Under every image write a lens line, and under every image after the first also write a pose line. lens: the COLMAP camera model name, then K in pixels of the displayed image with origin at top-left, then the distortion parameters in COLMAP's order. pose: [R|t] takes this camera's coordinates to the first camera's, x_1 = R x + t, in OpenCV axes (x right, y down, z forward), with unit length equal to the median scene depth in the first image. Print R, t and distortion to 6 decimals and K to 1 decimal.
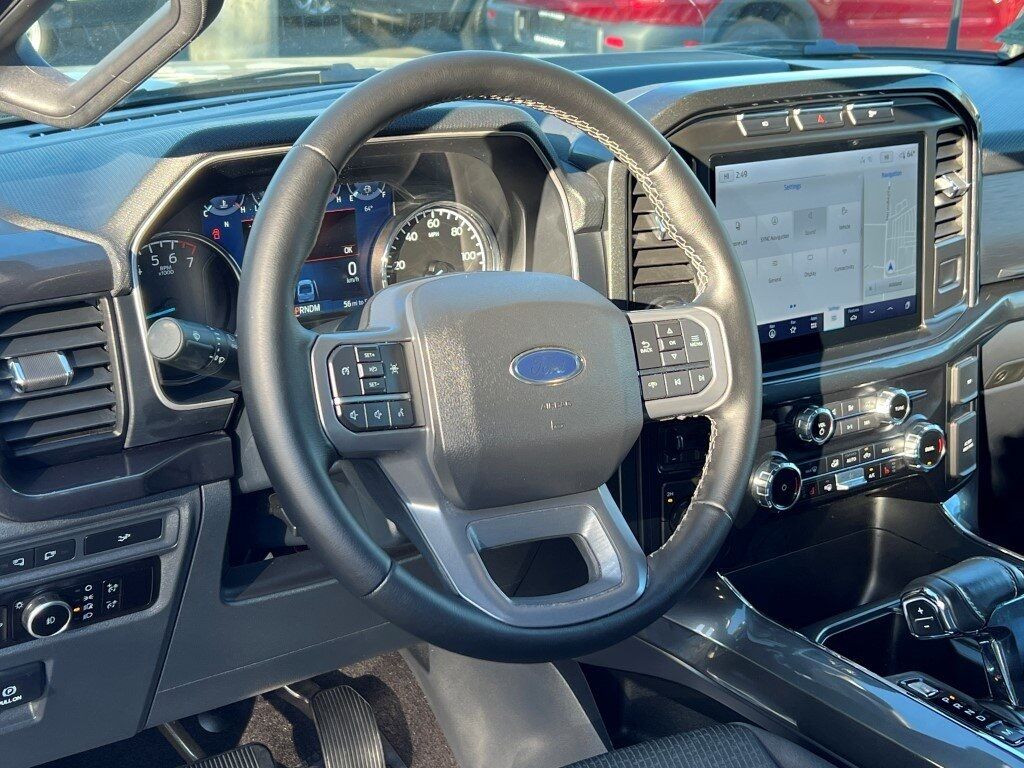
lens RADIAL K [[1491.2, 0, 469.3], [0, 1491.2, 386.7], [0, 0, 1]] dist [0.095772, 0.000000]
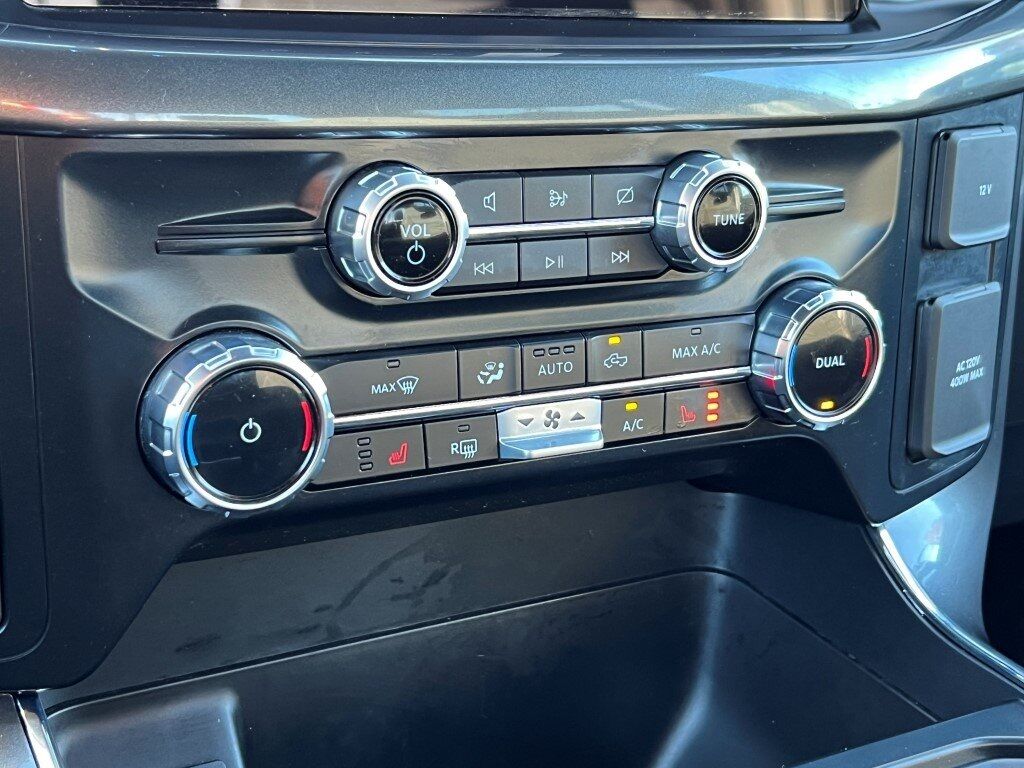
lens RADIAL K [[1447.2, 0, 496.1], [0, 1447.2, 397.7], [0, 0, 1]] dist [0.096808, 0.000000]
pose [[0.993754, 0.085302, -0.071948, 0.288025], [-0.082759, 0.995859, 0.037621, 0.048423], [0.074859, -0.031432, 0.996699, 0.757007]]
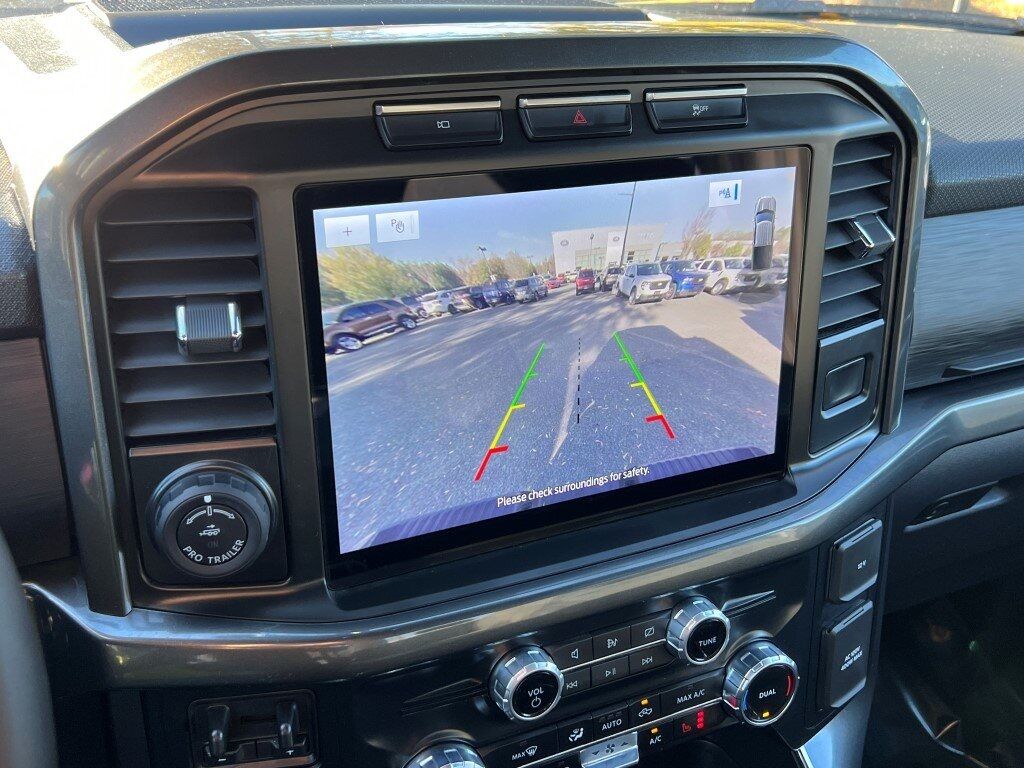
lens RADIAL K [[1041.6, 0, 510.7], [0, 1041.6, 372.7], [0, 0, 1]] dist [0.018255, 0.000000]
pose [[0.989448, 0.079289, -0.121267, 0.276600], [-0.065052, 0.990979, 0.117168, -0.139582], [0.129464, -0.108043, 0.985680, 0.671975]]
